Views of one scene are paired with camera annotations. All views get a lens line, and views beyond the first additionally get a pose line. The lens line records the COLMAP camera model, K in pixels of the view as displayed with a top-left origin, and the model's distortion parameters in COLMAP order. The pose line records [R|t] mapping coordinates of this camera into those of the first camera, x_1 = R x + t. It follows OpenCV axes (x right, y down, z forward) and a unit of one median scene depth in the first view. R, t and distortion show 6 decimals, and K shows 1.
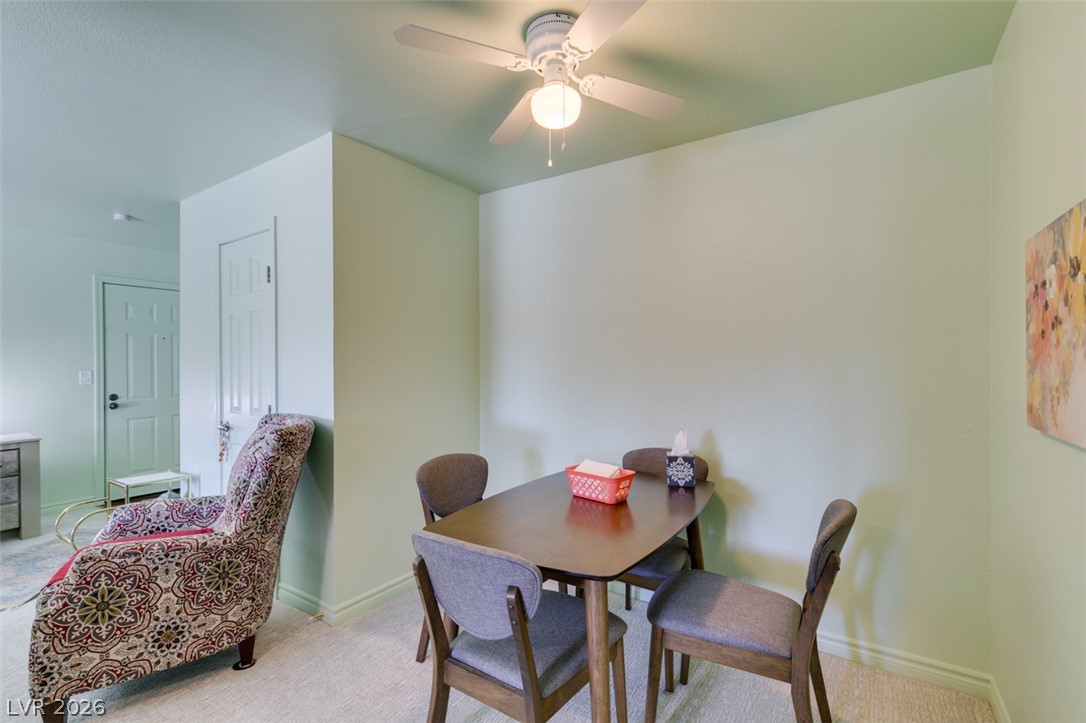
lens RADIAL K [[484.9, 0, 541.7], [0, 484.9, 364.8], [0, 0, 1]] dist [0.001478, -0.001369]
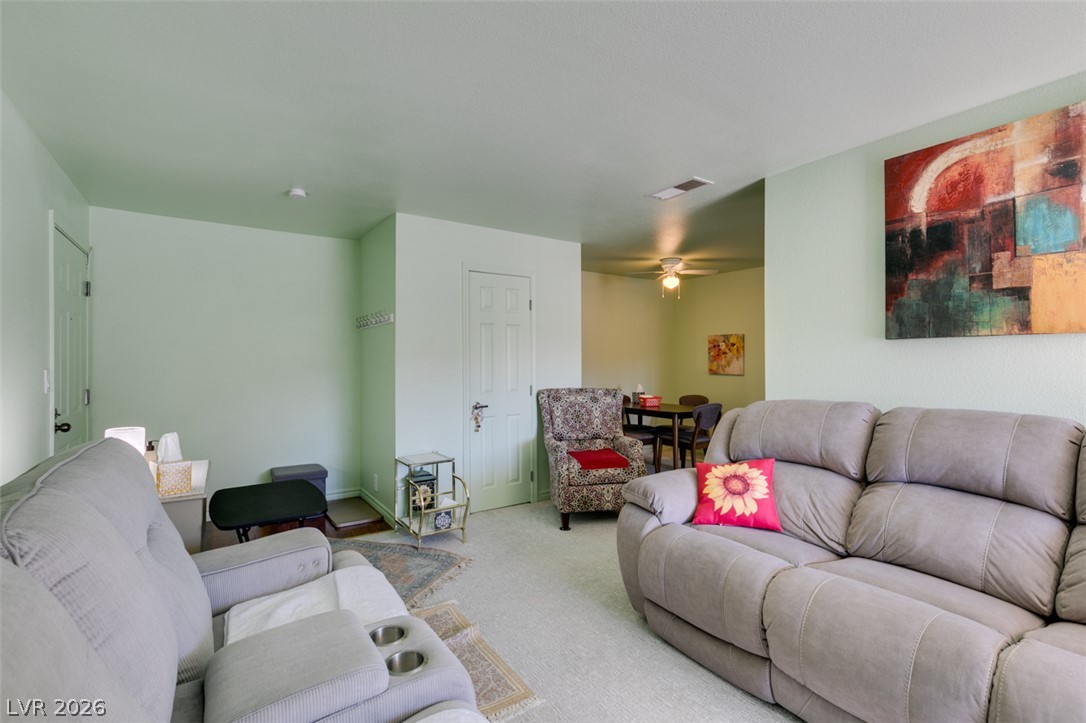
lens RADIAL K [[488.5, 0, 541.1], [0, 488.5, 354.9], [0, 0, 1]] dist [0.002357, -0.000102]
pose [[0.378750, 0.014922, 0.925379, -3.154761], [0.002680, 0.999848, -0.017220, 0.014749], [-0.925495, 0.009002, 0.378653, 0.536696]]
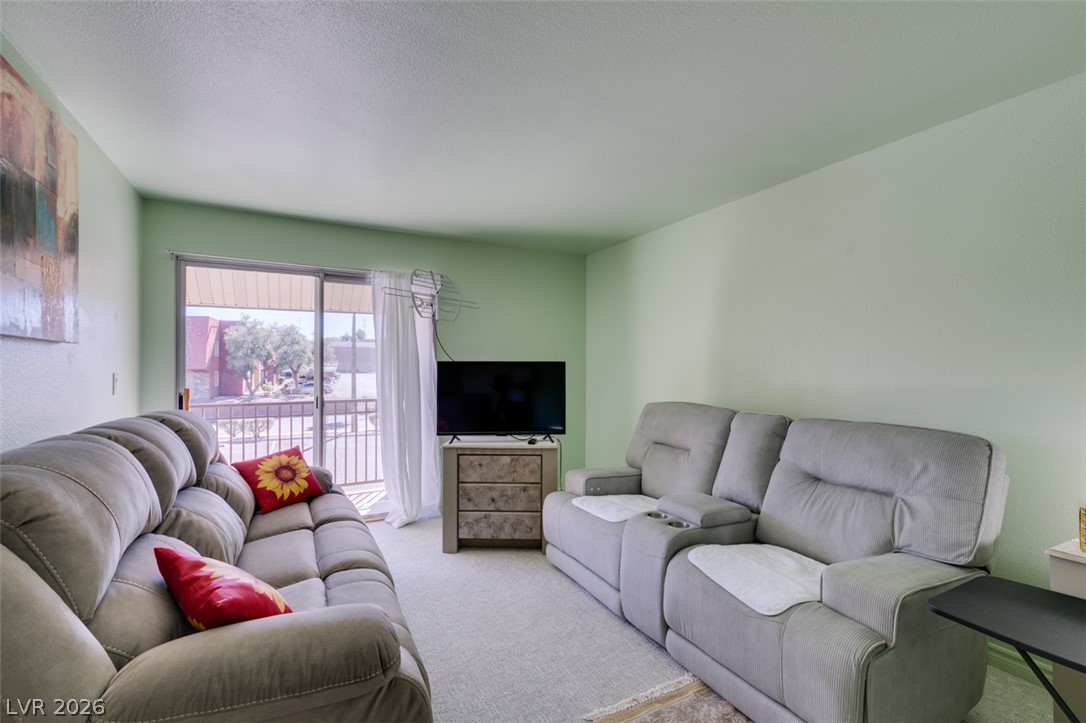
lens RADIAL K [[484.4, 0, 541.1], [0, 484.4, 363.3], [0, 0, 1]] dist [0.005933, -0.001797]
pose [[-0.480088, -0.000674, -0.877220, -1.253847], [-0.000283, 1.000000, -0.000614, 0.001643], [0.877221, -0.000047, -0.480088, 1.334183]]
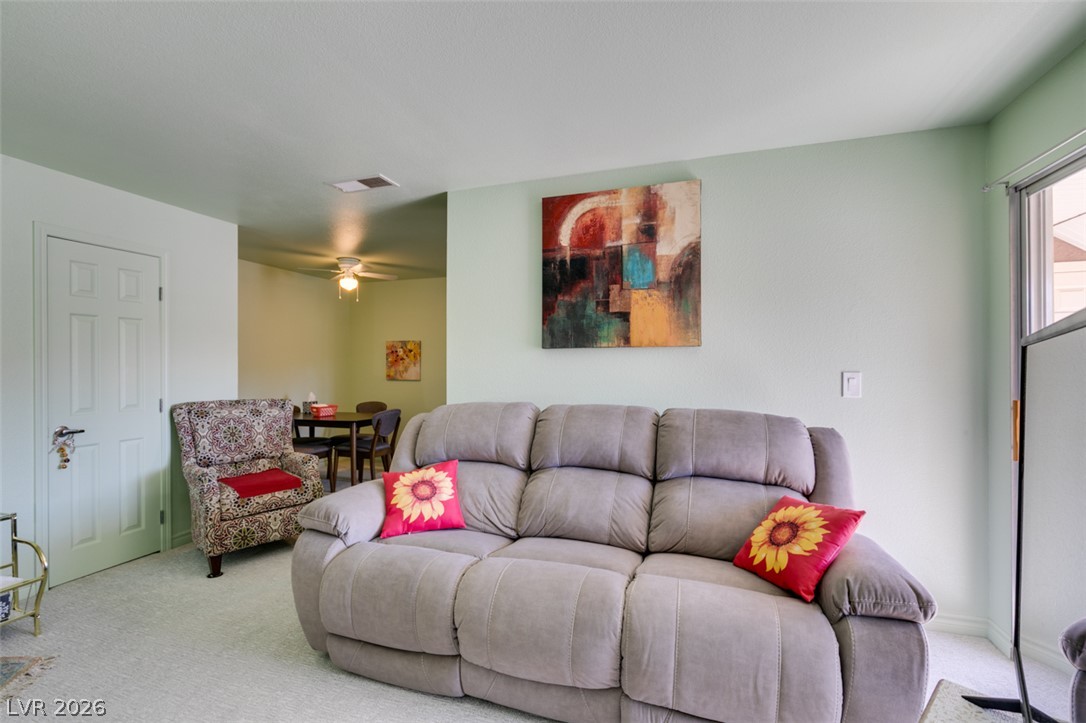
lens RADIAL K [[484.9, 0, 541.7], [0, 484.9, 364.8], [0, 0, 1]] dist [0.001478, -0.001369]
pose [[-0.259870, 0.007494, 0.965614, -3.082743], [0.006058, 0.999963, -0.006130, 0.014292], [-0.965624, 0.004256, -0.259906, 0.584990]]
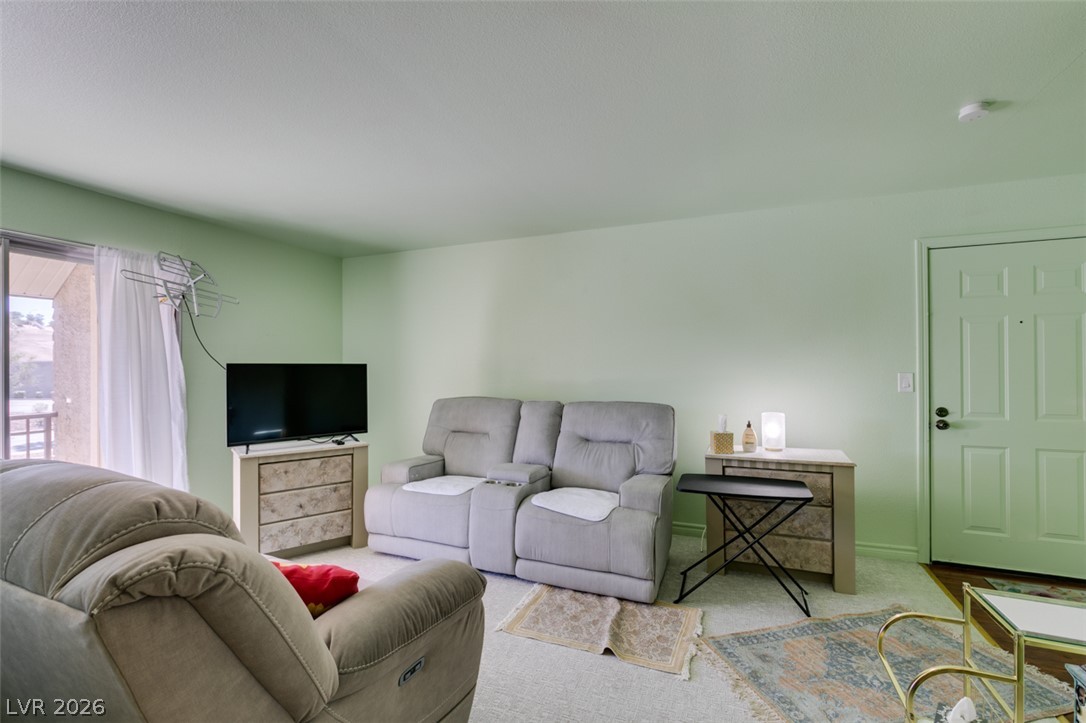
lens RADIAL K [[484.9, 0, 541.7], [0, 484.9, 364.8], [0, 0, 1]] dist [0.001478, -0.001369]
pose [[0.201866, 0.000733, -0.979413, -0.833682], [0.000848, 0.999999, 0.000923, -0.003584], [0.979413, -0.001017, 0.201866, 0.785621]]
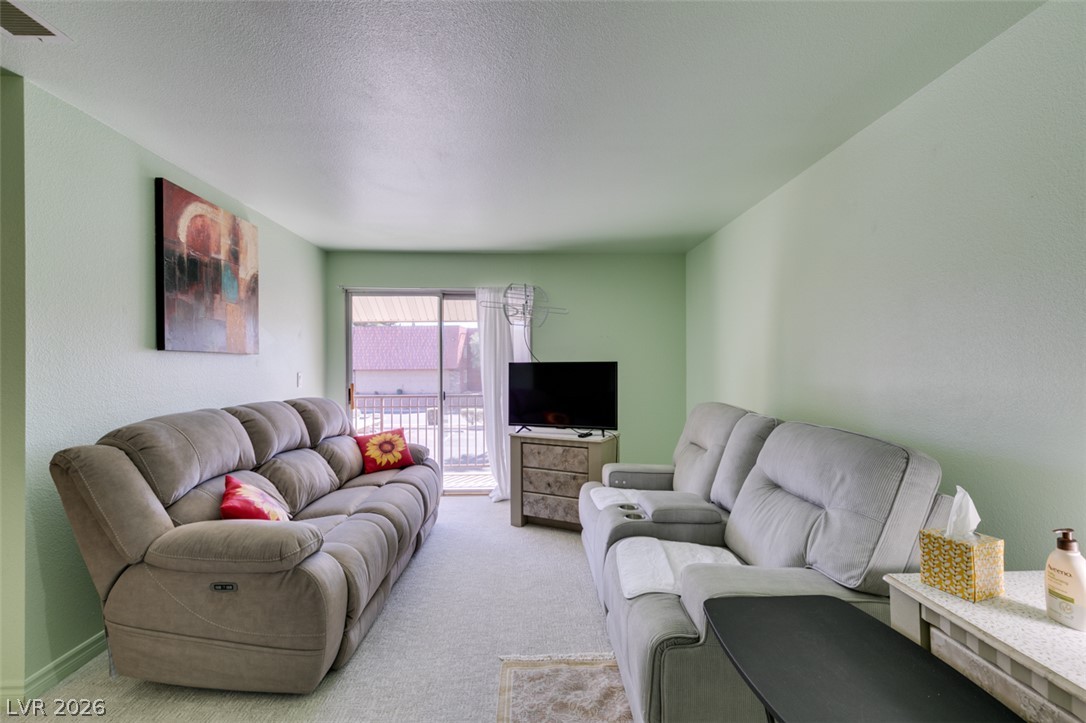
lens RADIAL K [[481.8, 0, 542.5], [0, 481.8, 363.8], [0, 0, 1]] dist [0.000903, -0.000686]
pose [[-0.811473, 0.008319, -0.584330, -1.561292], [0.009349, 0.999956, 0.001253, -0.002439], [0.584315, -0.004446, -0.811515, 1.975251]]
